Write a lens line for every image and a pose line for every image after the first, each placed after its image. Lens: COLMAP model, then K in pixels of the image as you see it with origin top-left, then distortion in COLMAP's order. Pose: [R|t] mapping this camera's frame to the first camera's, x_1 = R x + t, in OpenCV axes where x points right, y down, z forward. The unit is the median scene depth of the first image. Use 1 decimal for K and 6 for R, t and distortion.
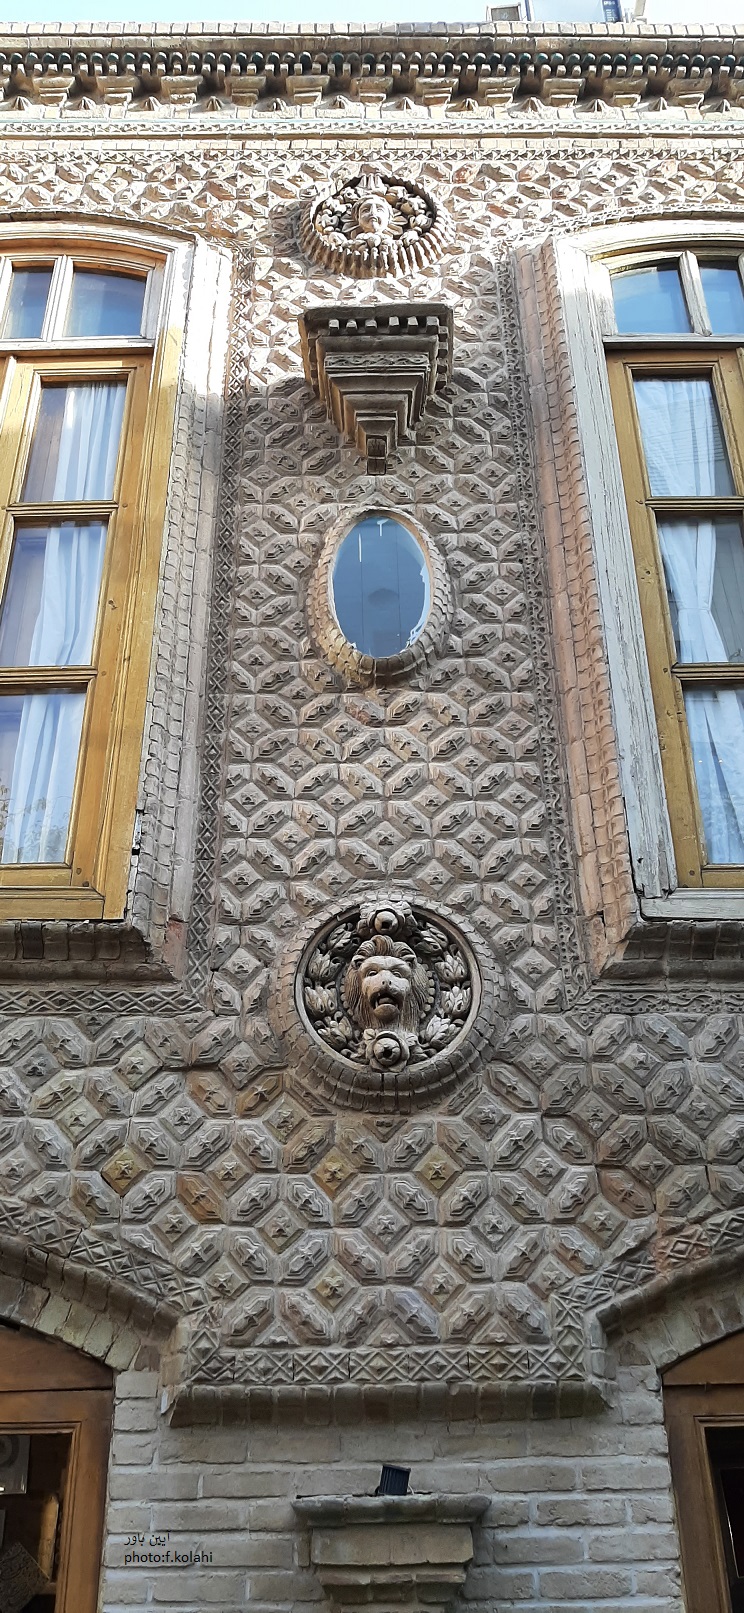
lens RADIAL K [[1459.5, 0, 372.0], [0, 1459.5, 806.5], [0, 0, 1]] dist [-0.081504, -0.003644]
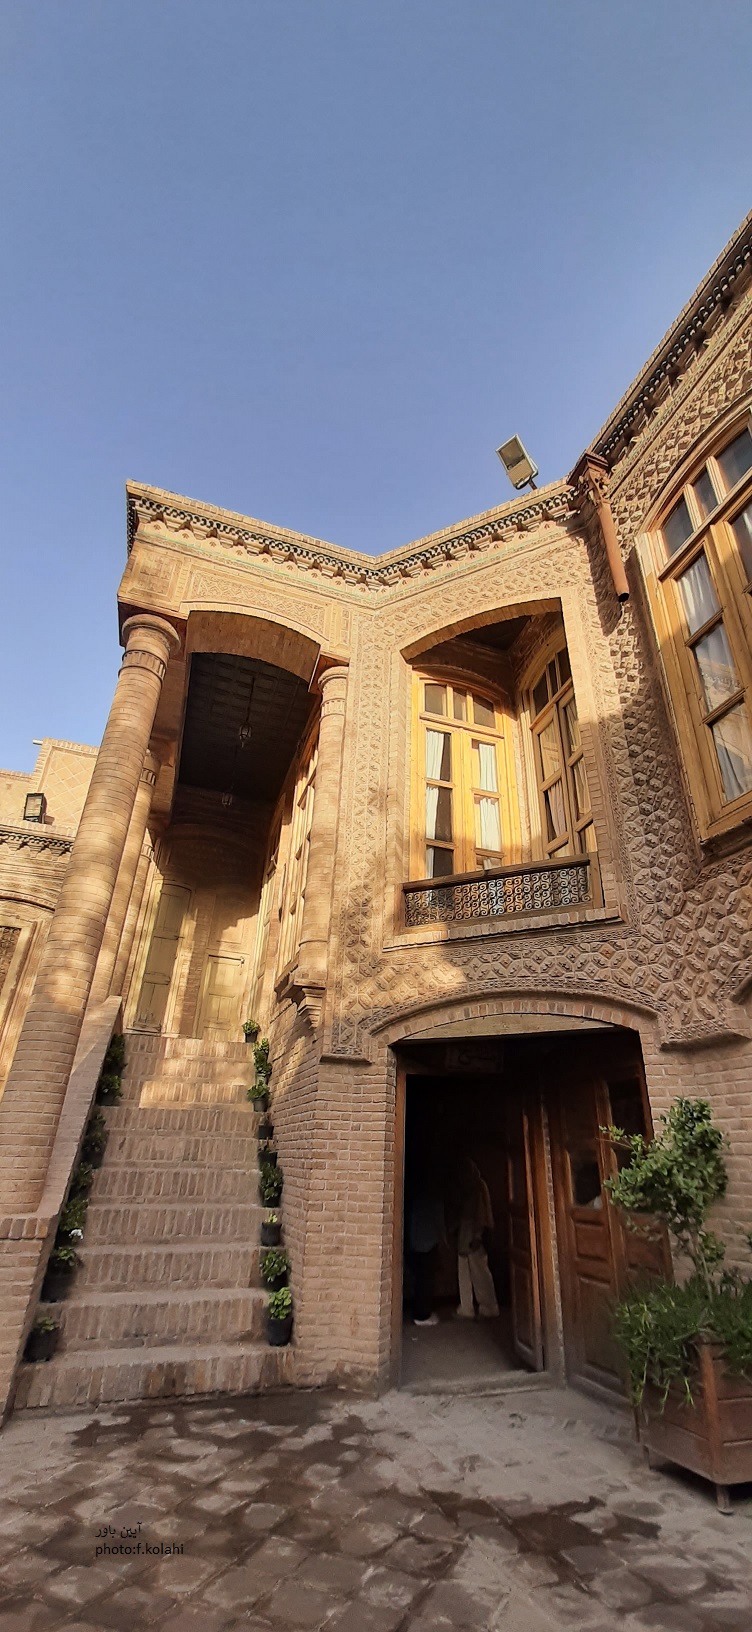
lens RADIAL K [[631.1, 0, 376.0], [0, 631.1, 816.0], [0, 0, 1]] dist [0.000039, -0.000006]
pose [[0.315276, -0.419513, -0.851240, 0.178001], [0.510360, 0.831183, -0.220606, -0.002252], [0.800084, -0.364887, 0.476155, 0.006049]]
